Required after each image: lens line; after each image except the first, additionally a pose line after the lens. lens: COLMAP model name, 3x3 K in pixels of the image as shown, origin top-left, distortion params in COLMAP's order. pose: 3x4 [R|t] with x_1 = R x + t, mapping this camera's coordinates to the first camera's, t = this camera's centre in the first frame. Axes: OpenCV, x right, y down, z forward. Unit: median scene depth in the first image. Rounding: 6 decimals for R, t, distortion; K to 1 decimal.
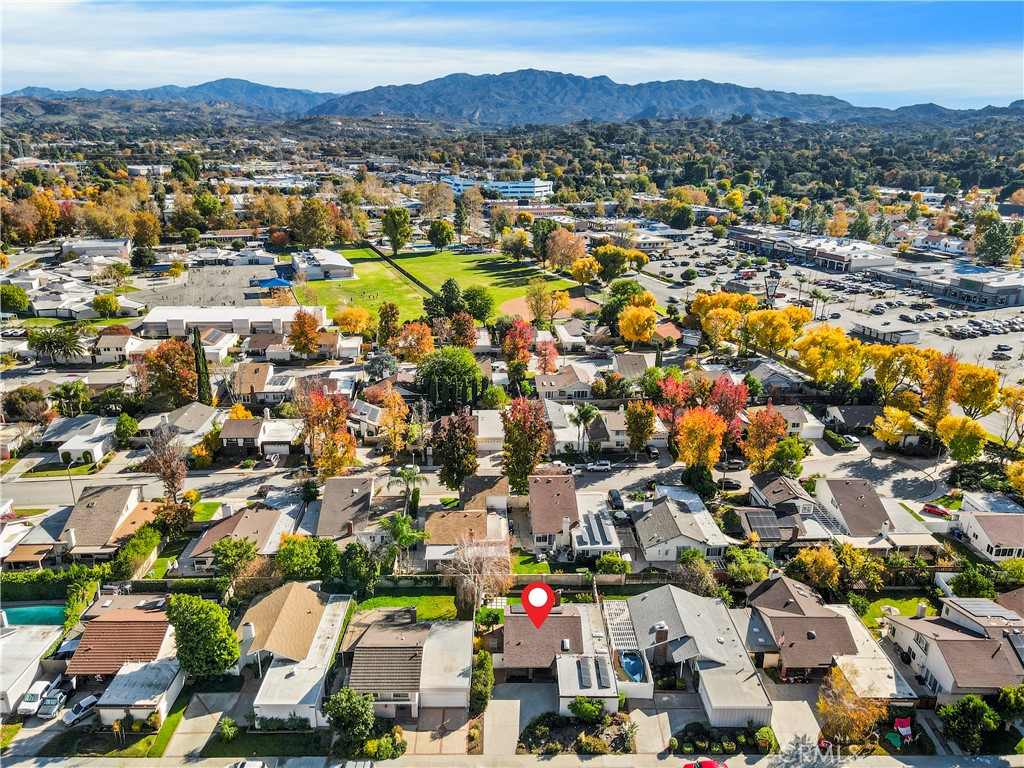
lens RADIAL K [[743.7, 0, 496.0], [0, 743.7, 383.5], [0, 0, 1]] dist [0.008484, 0.008014]
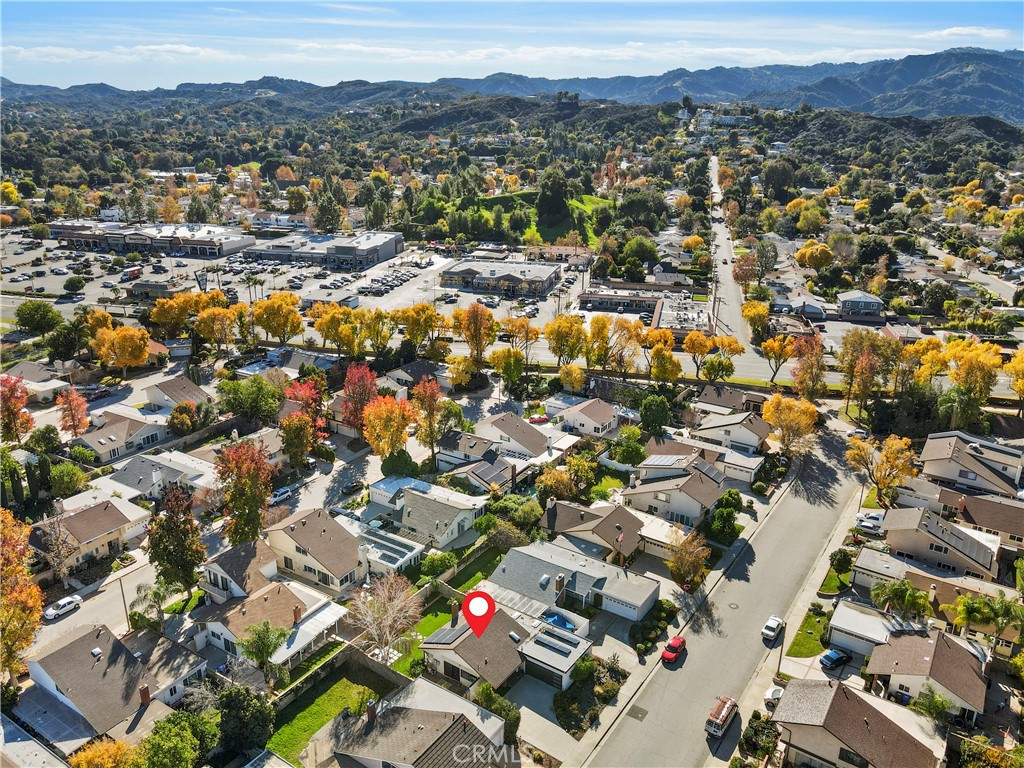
lens RADIAL K [[769.3, 0, 512.0], [0, 769.3, 384.0], [0, 0, 1]] dist [0.000010, 0.009635]
pose [[0.561452, -0.271960, 0.781543, -0.433728], [0.260141, 0.954577, 0.145290, -0.088229], [-0.785556, 0.121738, 0.606698, 0.227271]]
